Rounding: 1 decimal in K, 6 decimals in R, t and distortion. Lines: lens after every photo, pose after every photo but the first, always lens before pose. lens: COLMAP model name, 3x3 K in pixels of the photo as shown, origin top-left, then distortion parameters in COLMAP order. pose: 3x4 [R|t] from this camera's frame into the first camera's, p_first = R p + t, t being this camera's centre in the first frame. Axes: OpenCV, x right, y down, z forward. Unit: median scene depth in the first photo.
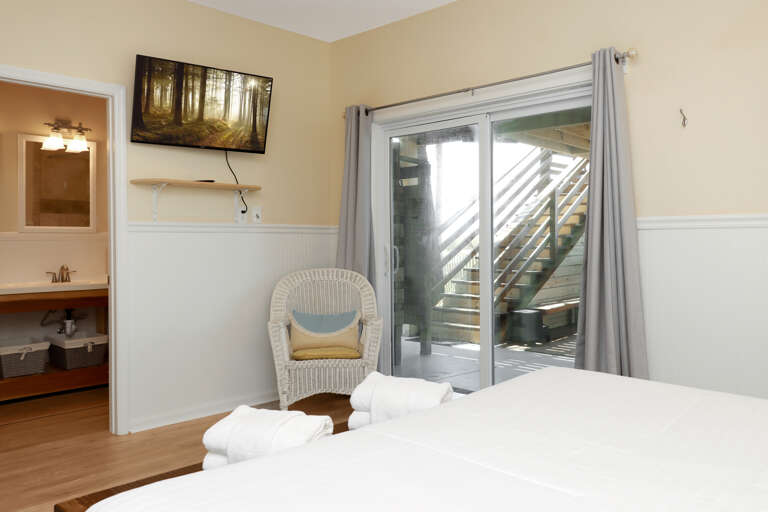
lens RADIAL K [[626.1, 0, 384.0], [0, 626.1, 256.0], [0, 0, 1]] dist [0.000689, 0.000036]
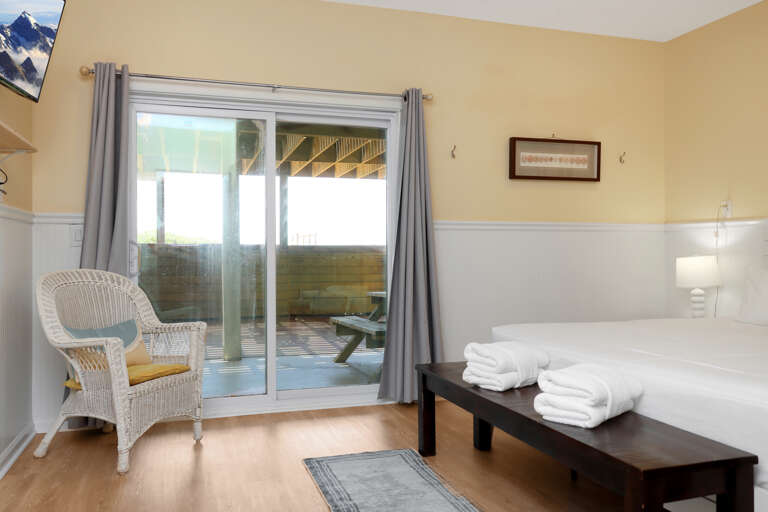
lens RADIAL K [[617.9, 0, 384.0], [0, 617.9, 256.0], [0, 0, 1]] dist [-0.003369, -0.001147]
pose [[0.479446, 0.014968, 0.877444, -0.678582], [0.027816, 0.999093, -0.032242, 0.045647], [-0.877130, 0.039865, 0.478595, 0.397771]]
